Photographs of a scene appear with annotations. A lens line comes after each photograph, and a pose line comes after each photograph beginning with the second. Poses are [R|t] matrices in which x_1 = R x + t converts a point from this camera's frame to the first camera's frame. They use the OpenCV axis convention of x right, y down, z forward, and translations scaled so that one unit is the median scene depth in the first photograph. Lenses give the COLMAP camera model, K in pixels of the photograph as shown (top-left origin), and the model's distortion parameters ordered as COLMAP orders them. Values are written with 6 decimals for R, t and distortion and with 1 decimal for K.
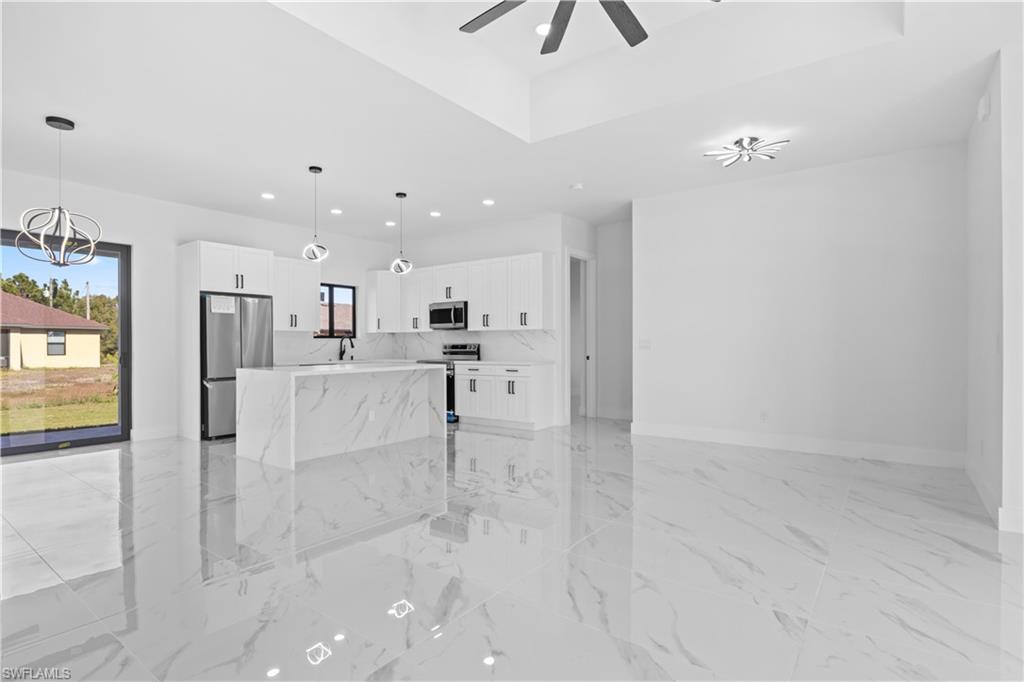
lens RADIAL K [[516.7, 0, 505.7], [0, 516.7, 345.1], [0, 0, 1]] dist [-0.005131, -0.000183]
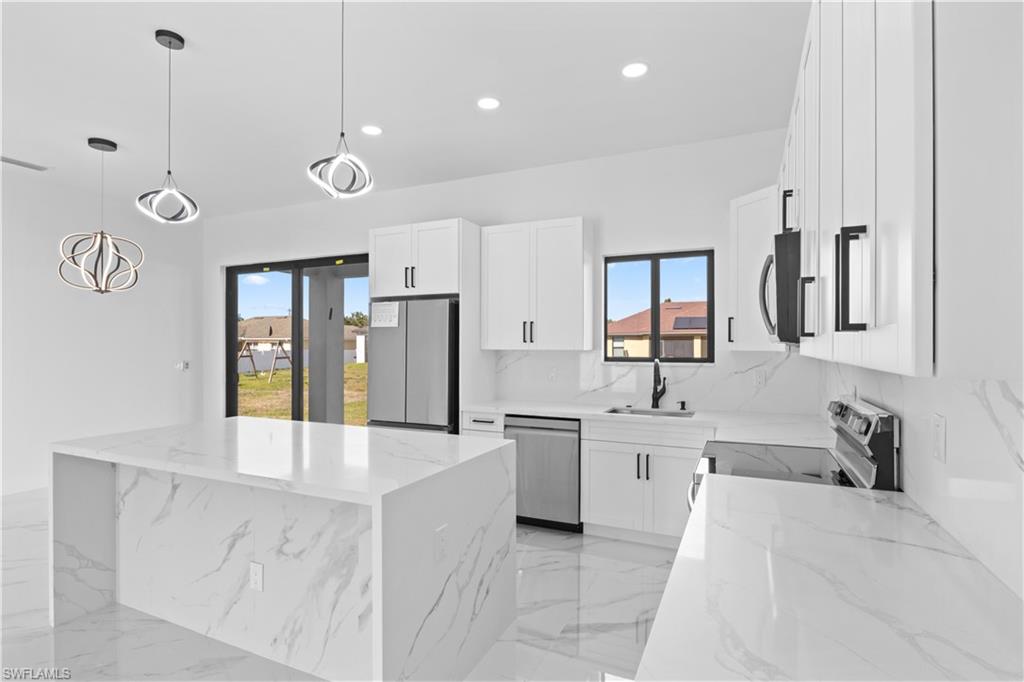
lens RADIAL K [[509.7, 0, 528.4], [0, 509.7, 345.8], [0, 0, 1]] dist [-0.004955, -0.000259]
pose [[0.221618, 0.003639, -0.975127, 0.135565], [-0.002338, 0.999992, 0.003200, -0.034475], [0.975131, 0.001571, 0.221625, 0.898342]]
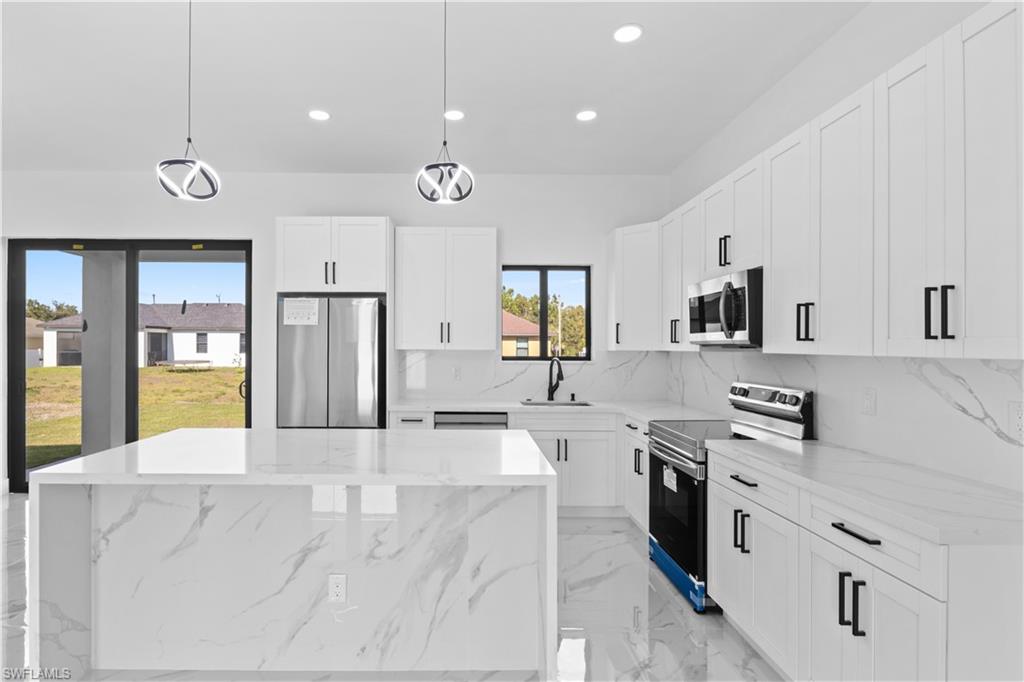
lens RADIAL K [[516.7, 0, 505.7], [0, 516.7, 345.1], [0, 0, 1]] dist [-0.005131, -0.000183]
pose [[0.630038, 0.004265, -0.776553, 0.089367], [-0.006635, 0.999978, 0.000108, -0.034038], [0.776536, 0.005084, 0.630052, 0.690412]]
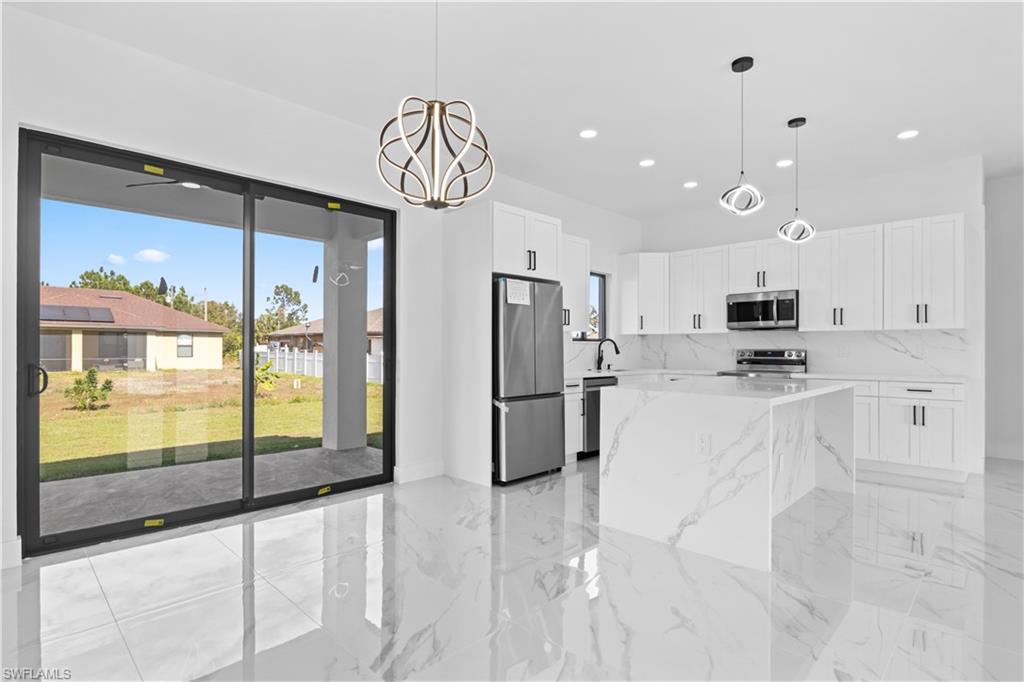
lens RADIAL K [[496.1, 0, 489.3], [0, 496.1, 348.2], [0, 0, 1]] dist [-0.005024, -0.000366]
pose [[0.991682, 0.005560, -0.128590, -0.433863], [-0.005801, 0.999982, -0.001500, -0.000950], [0.128579, 0.002233, 0.991697, 0.281628]]
